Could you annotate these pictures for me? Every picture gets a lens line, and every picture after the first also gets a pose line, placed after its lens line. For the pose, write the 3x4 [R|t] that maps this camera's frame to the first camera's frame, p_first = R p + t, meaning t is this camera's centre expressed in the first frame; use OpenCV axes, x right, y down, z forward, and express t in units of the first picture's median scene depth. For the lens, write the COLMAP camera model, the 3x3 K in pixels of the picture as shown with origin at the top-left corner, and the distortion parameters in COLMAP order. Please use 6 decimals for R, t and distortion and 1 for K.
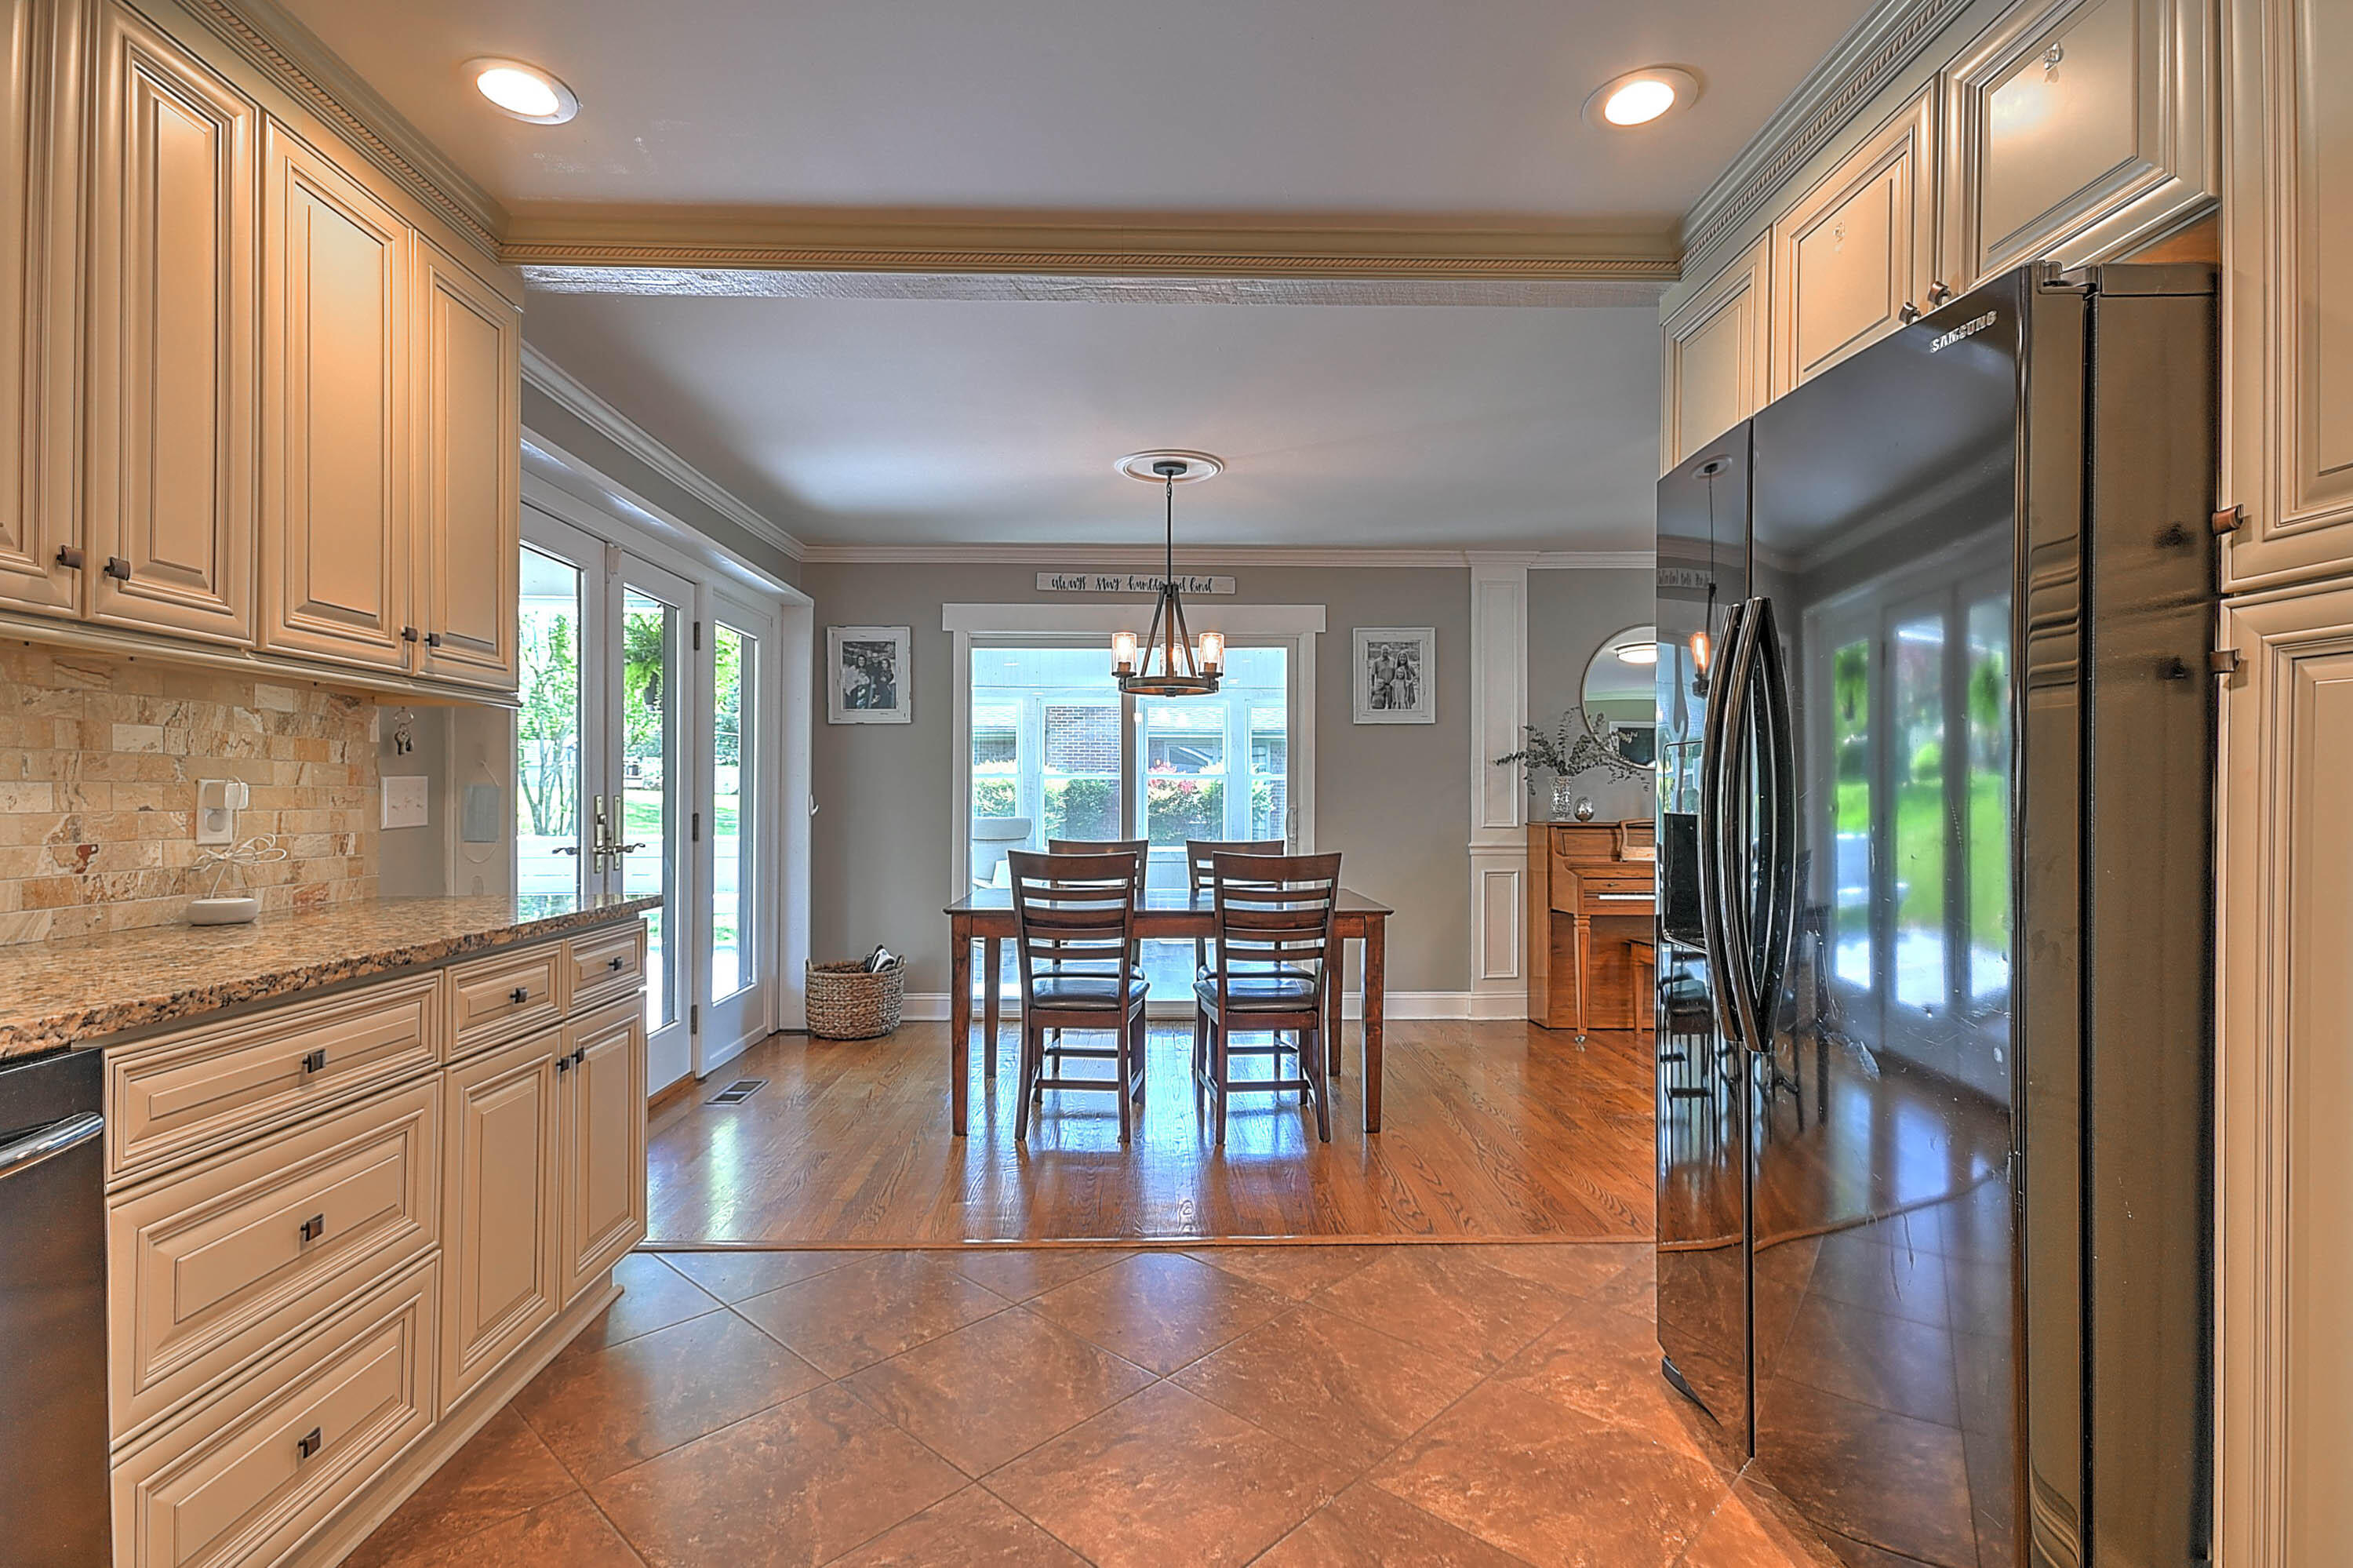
lens RADIAL K [[1113.4, 0, 1176.5], [0, 1113.4, 784.0], [0, 0, 1]] dist [0.026764, -0.000082]
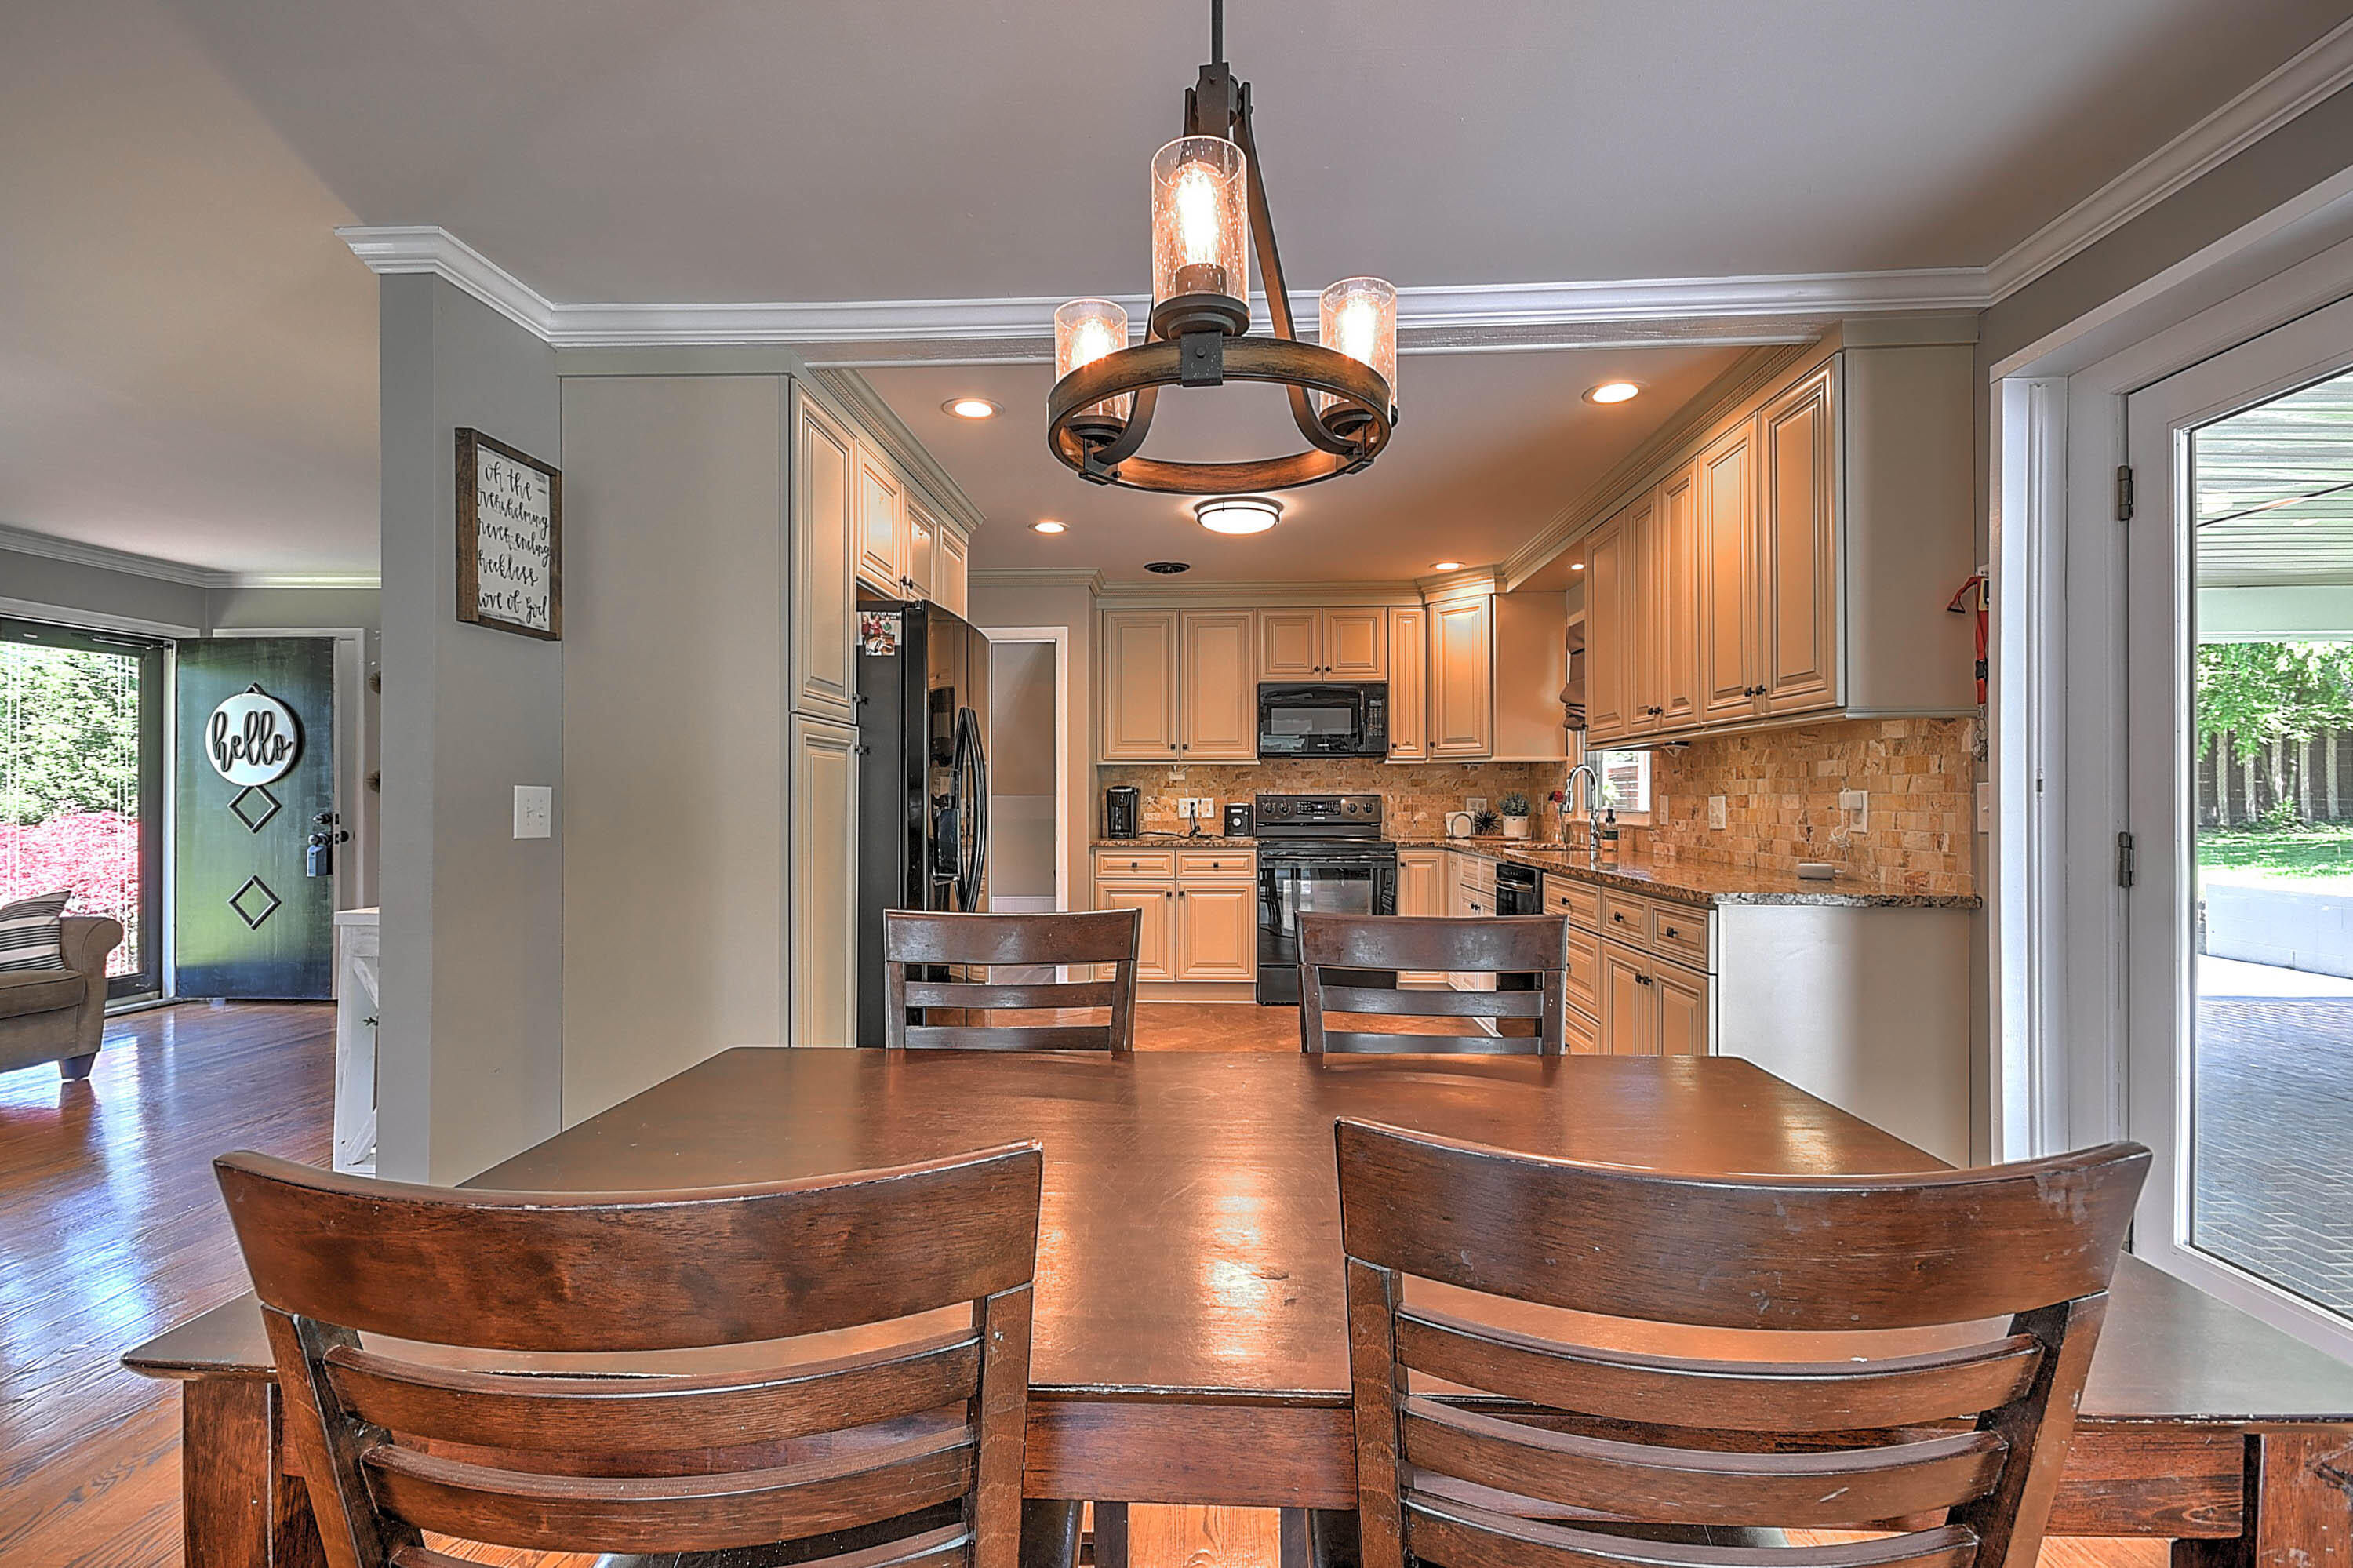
lens RADIAL K [[1035.8, 0, 1175.7], [0, 1035.8, 790.3], [0, 0, 1]] dist [0.012309, -0.007221]
pose [[-0.997050, -0.003054, 0.076690, -0.036321], [-0.004598, 0.999790, -0.019971, 0.031430], [-0.076613, -0.020265, -0.996855, 2.723341]]
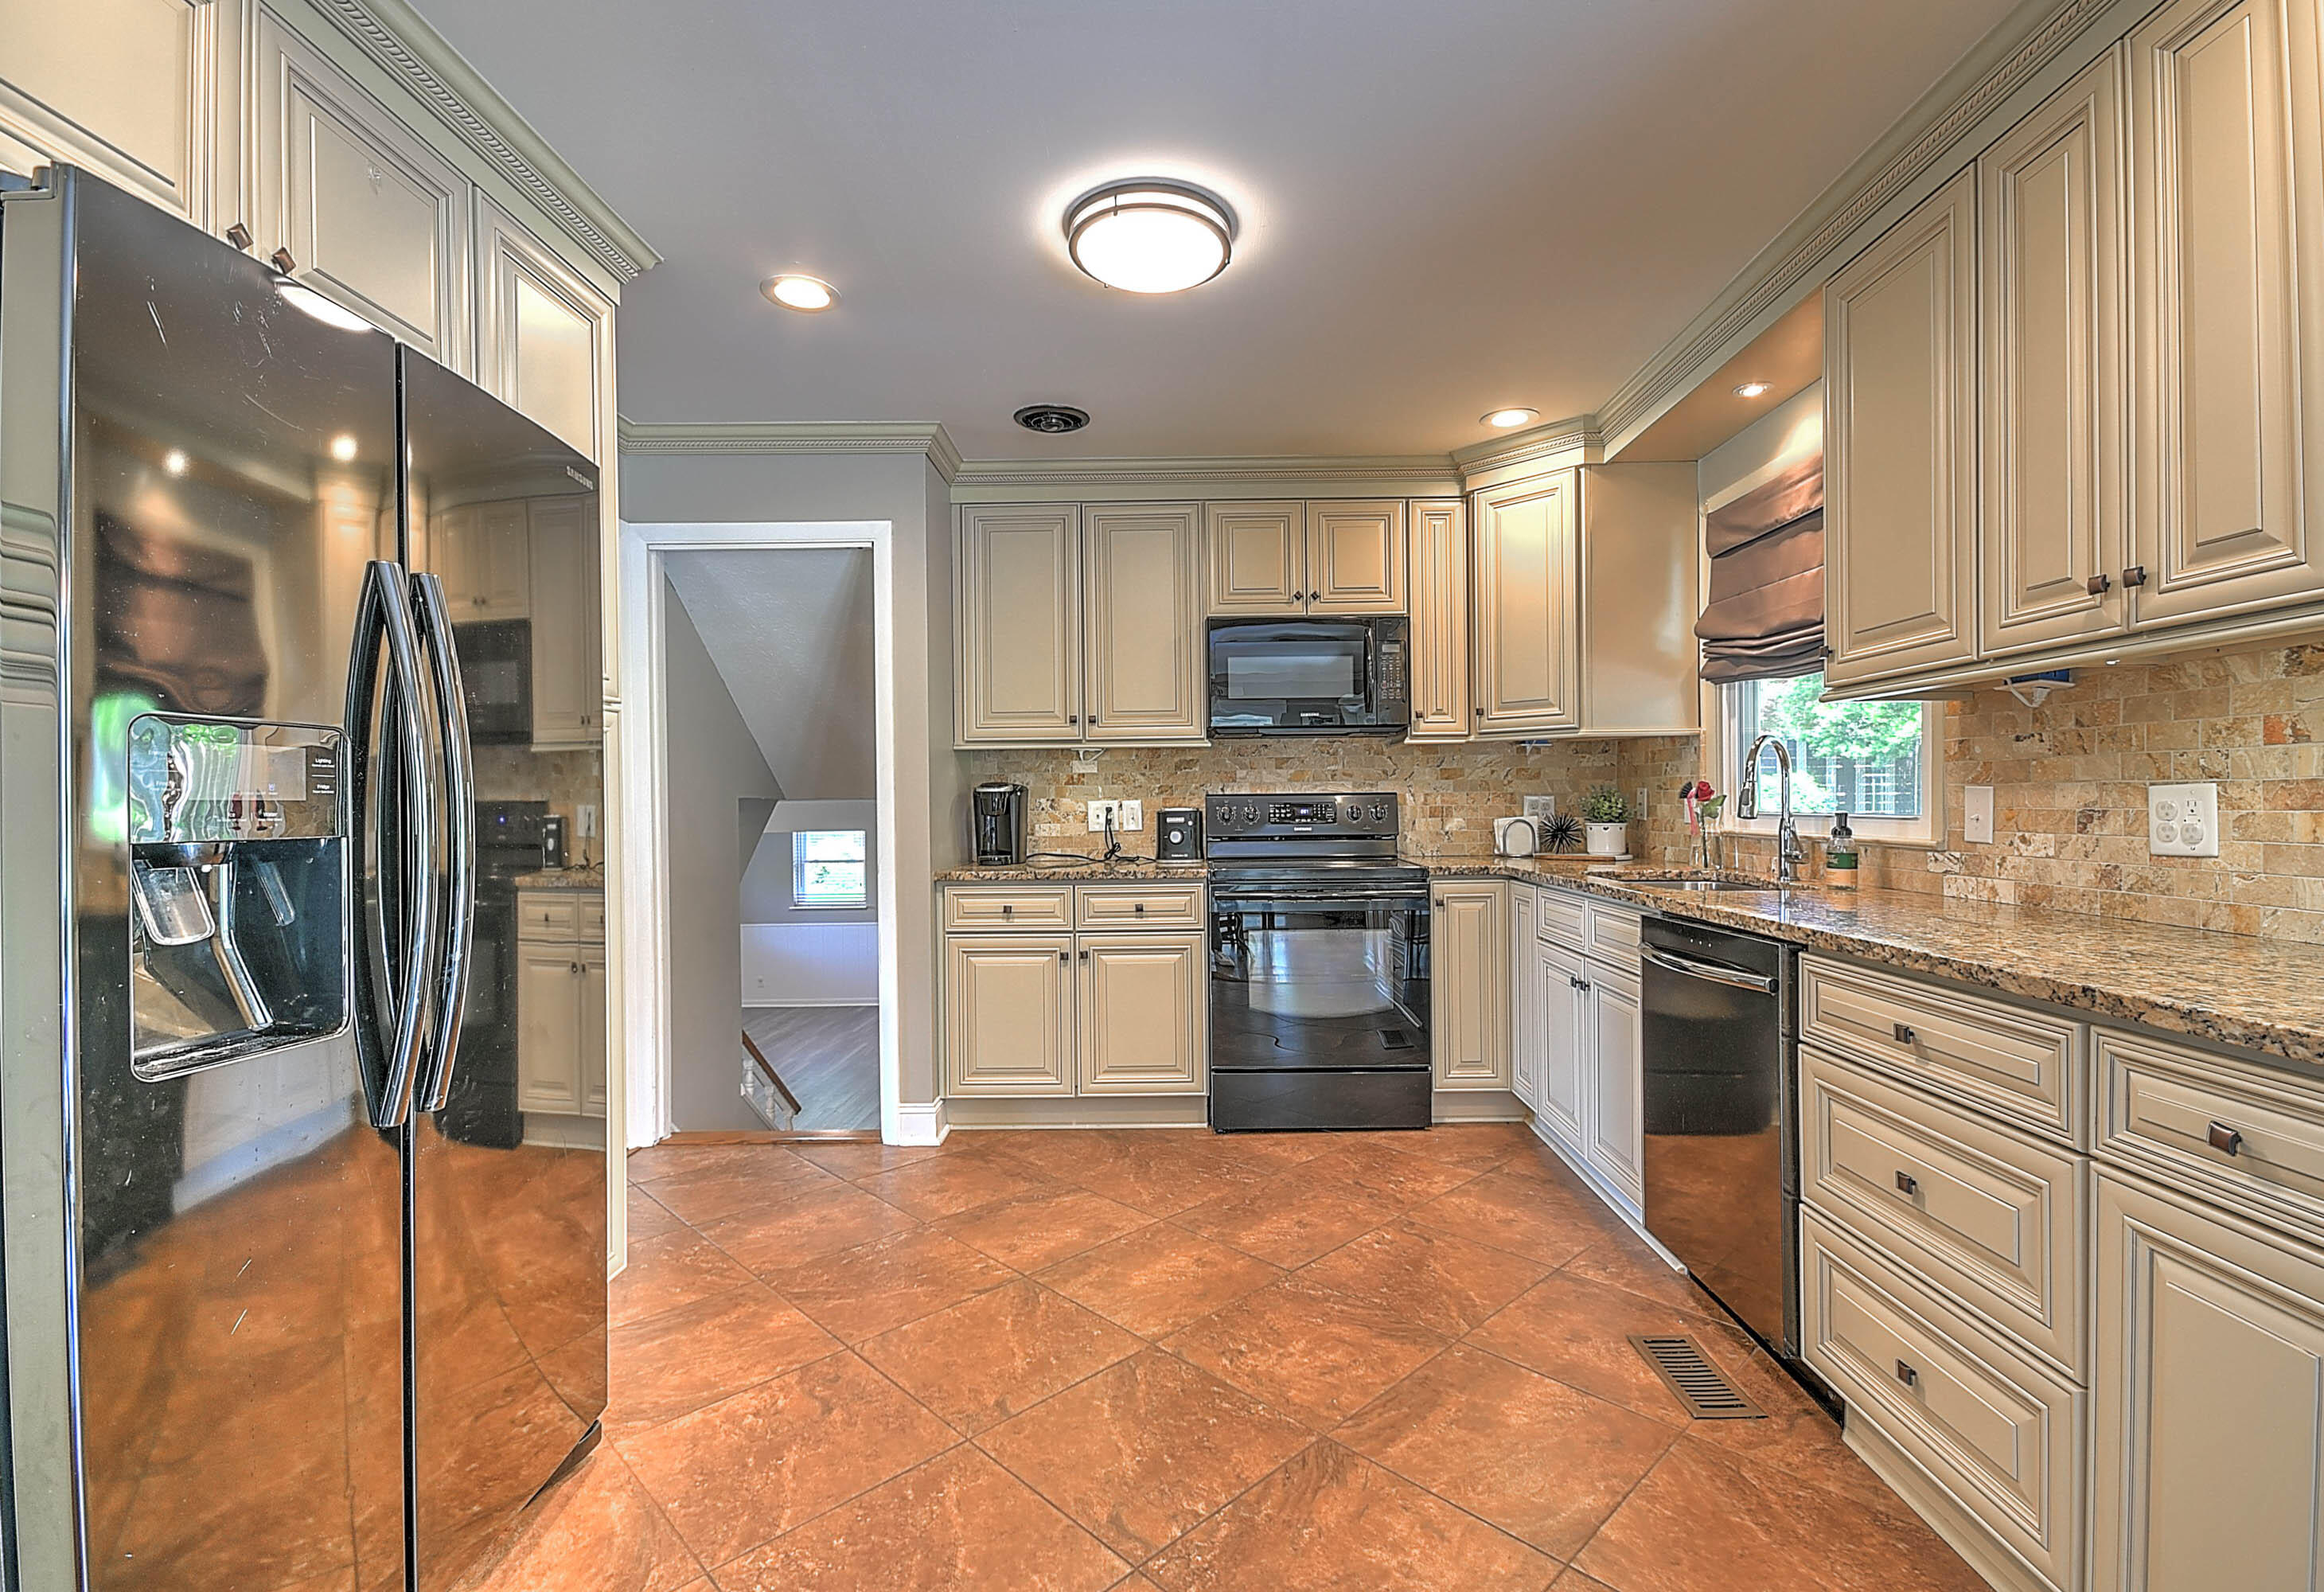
lens RADIAL K [[1044.8, 0, 1178.1], [0, 1044.8, 810.5], [0, 0, 1]] dist [0.000128, -0.000159]
pose [[-0.998998, 0.006726, 0.044240, -0.074775], [0.006622, 0.999975, -0.002498, 0.018002], [-0.044255, -0.002202, -0.999018, 1.617816]]
